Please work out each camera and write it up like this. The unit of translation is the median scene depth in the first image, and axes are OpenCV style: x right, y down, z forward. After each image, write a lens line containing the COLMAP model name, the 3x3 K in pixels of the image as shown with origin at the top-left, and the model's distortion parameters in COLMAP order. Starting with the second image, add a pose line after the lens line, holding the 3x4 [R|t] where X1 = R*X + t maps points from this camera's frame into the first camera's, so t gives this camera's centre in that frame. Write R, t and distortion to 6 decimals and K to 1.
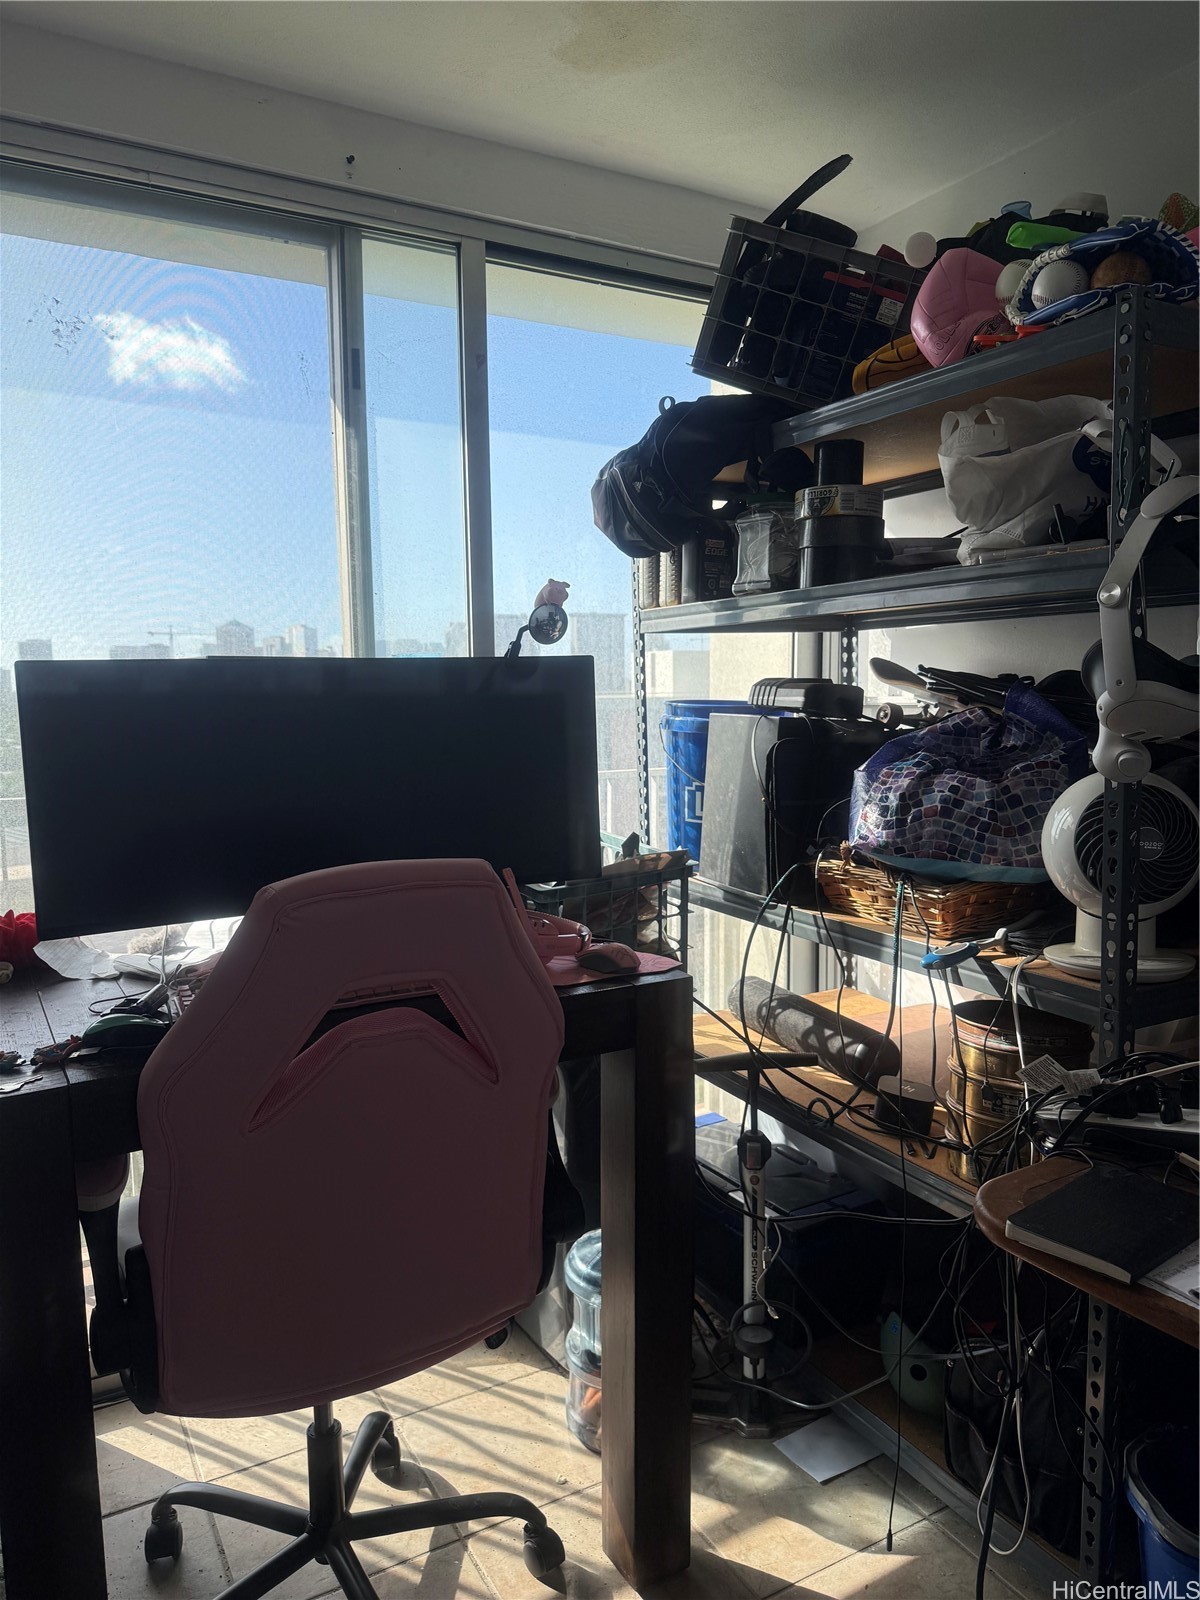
lens RADIAL K [[1132.9, 0, 601.4], [0, 1132.9, 798.5], [0, 0, 1]] dist [0.010577, -0.005144]
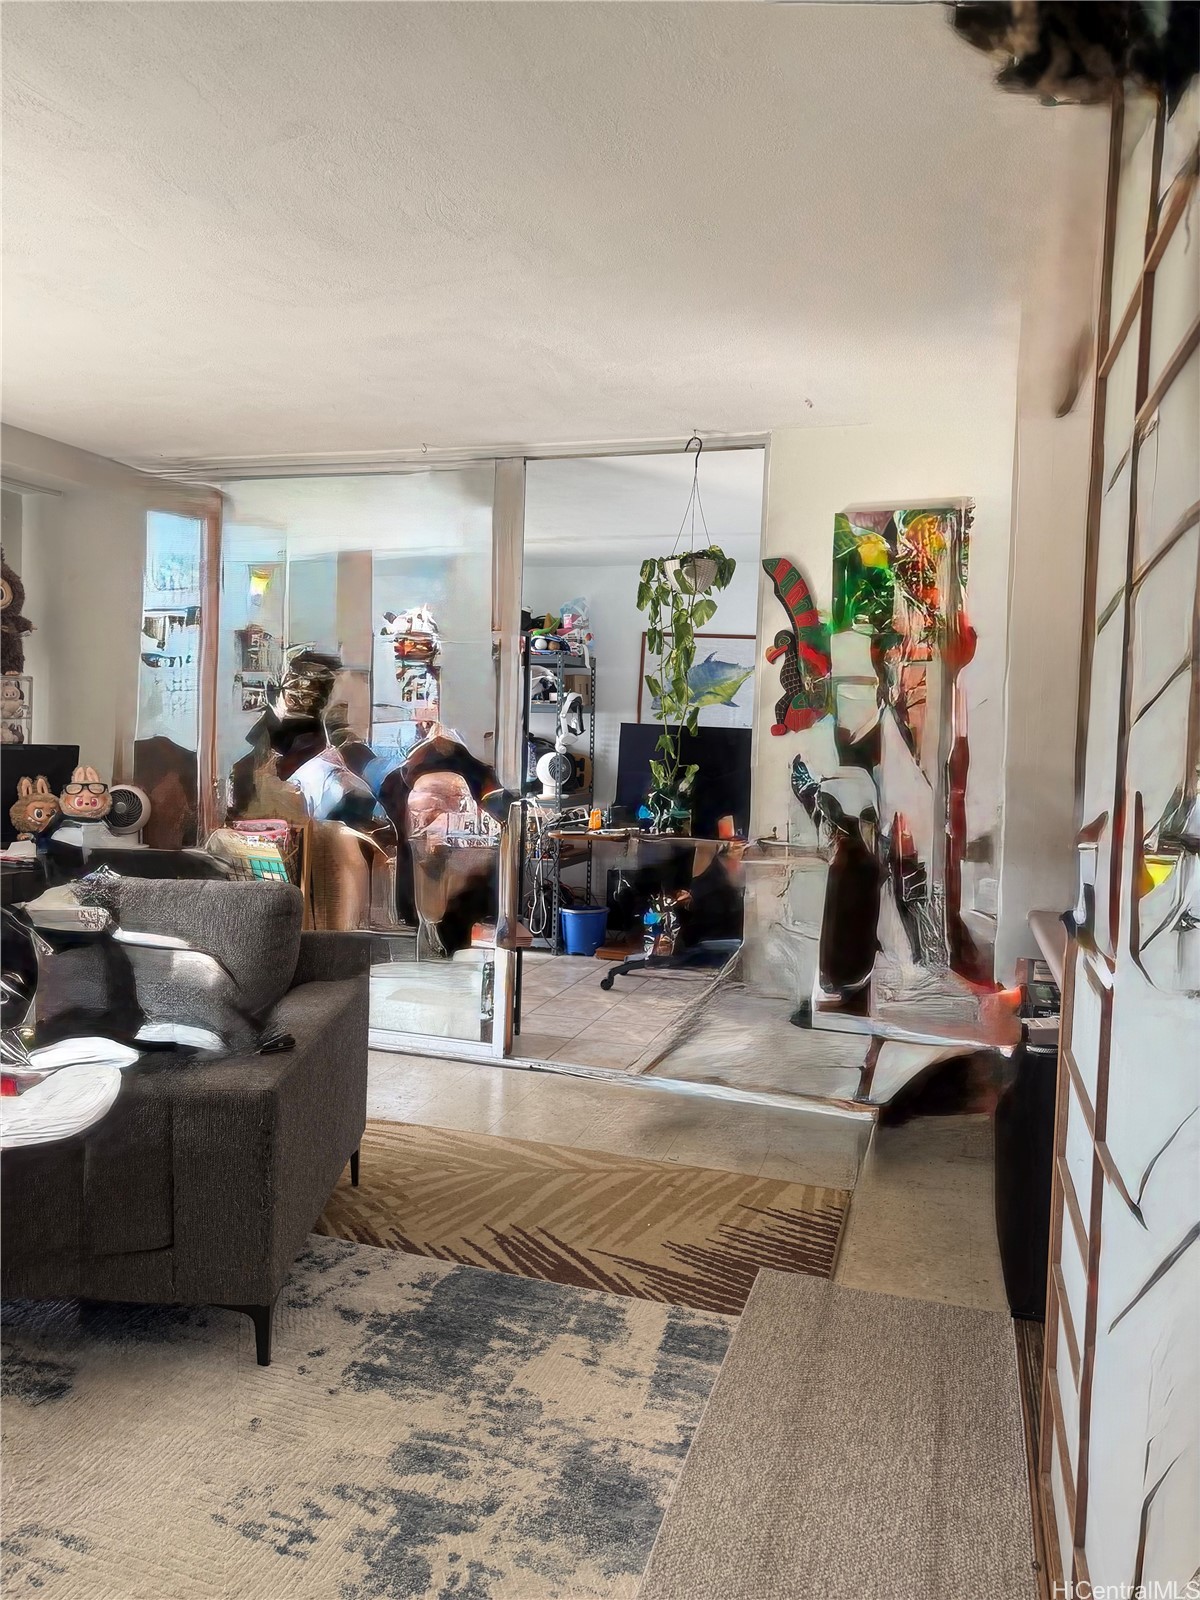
lens RADIAL K [[1132.9, 0, 599.6], [0, 1132.9, 795.5], [0, 0, 1]] dist [0.010577, -0.005144]
pose [[0.729336, -0.011615, 0.684057, -2.274621], [0.039939, 0.998874, -0.025622, 0.246188], [-0.682989, 0.046007, 0.728978, -2.179118]]
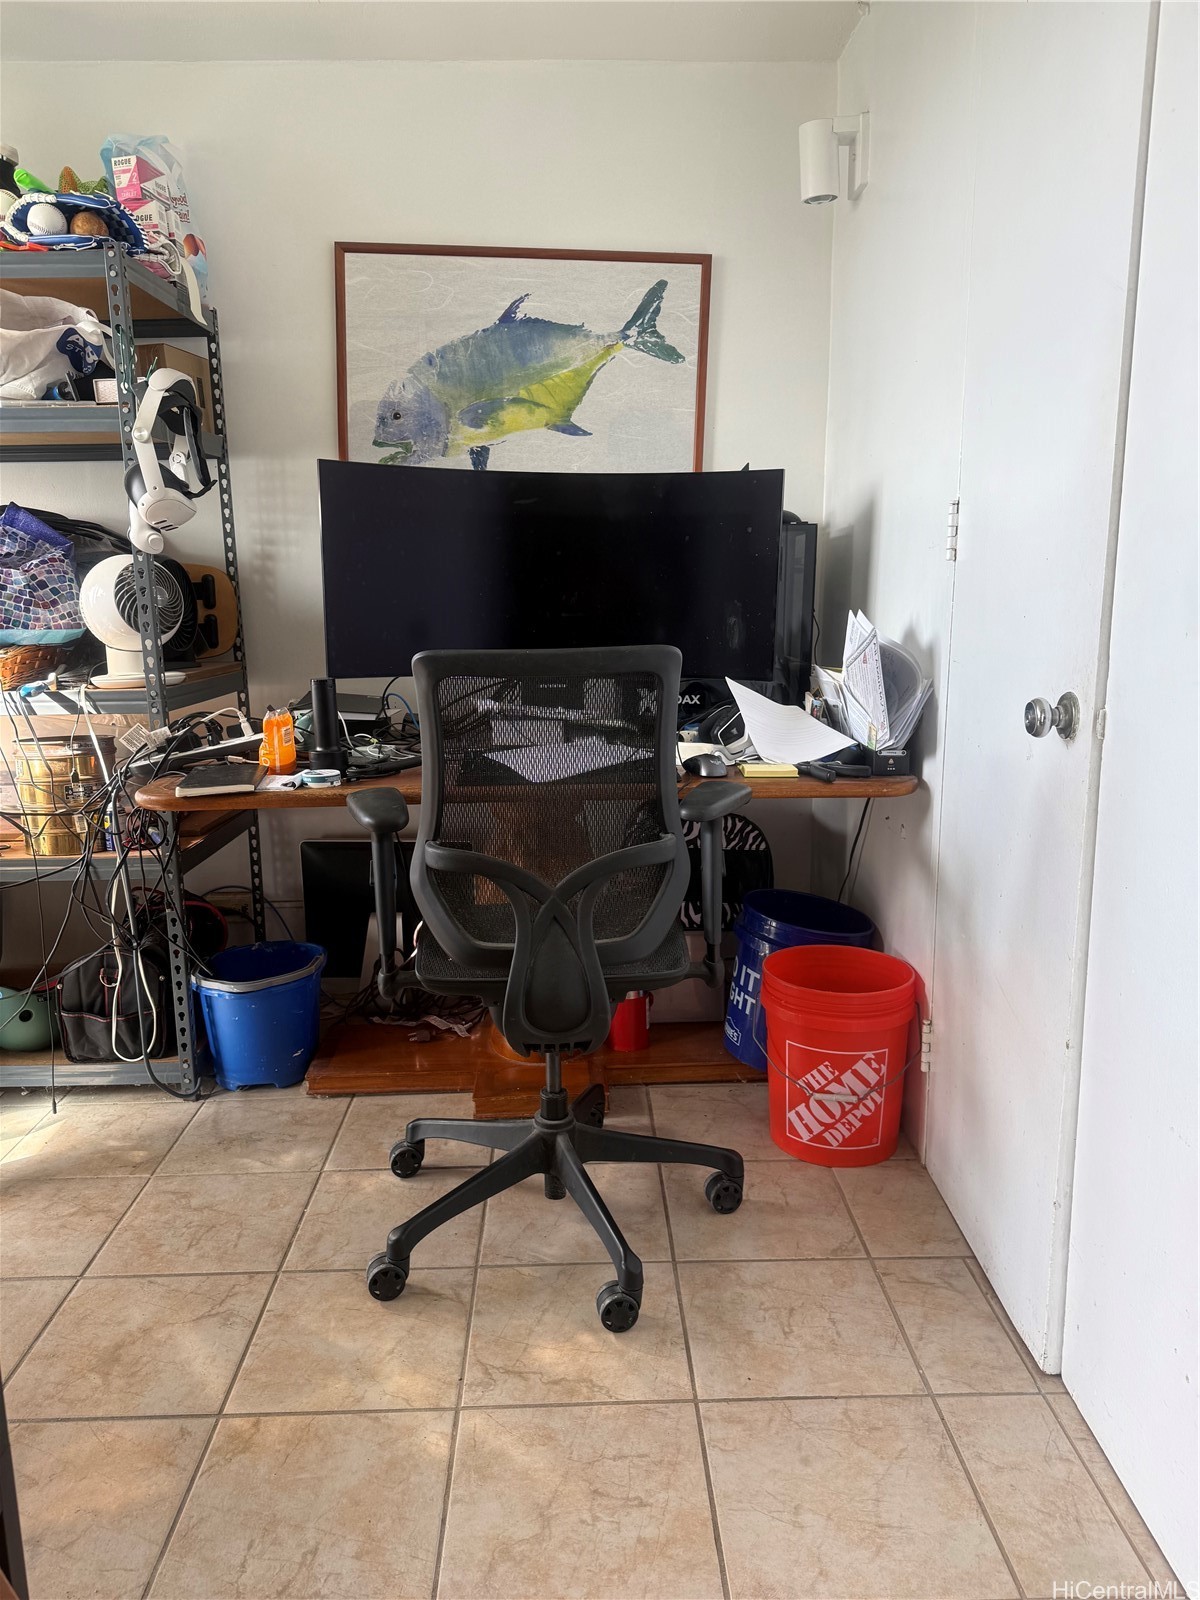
lens RADIAL K [[1132.9, 0, 602.9], [0, 1132.9, 799.2], [0, 0, 1]] dist [0.010577, -0.005144]
pose [[0.454174, -0.163888, 0.875709, -0.632924], [0.103211, 0.985995, 0.130999, 0.160125], [-0.884914, 0.030887, 0.464729, -0.285874]]
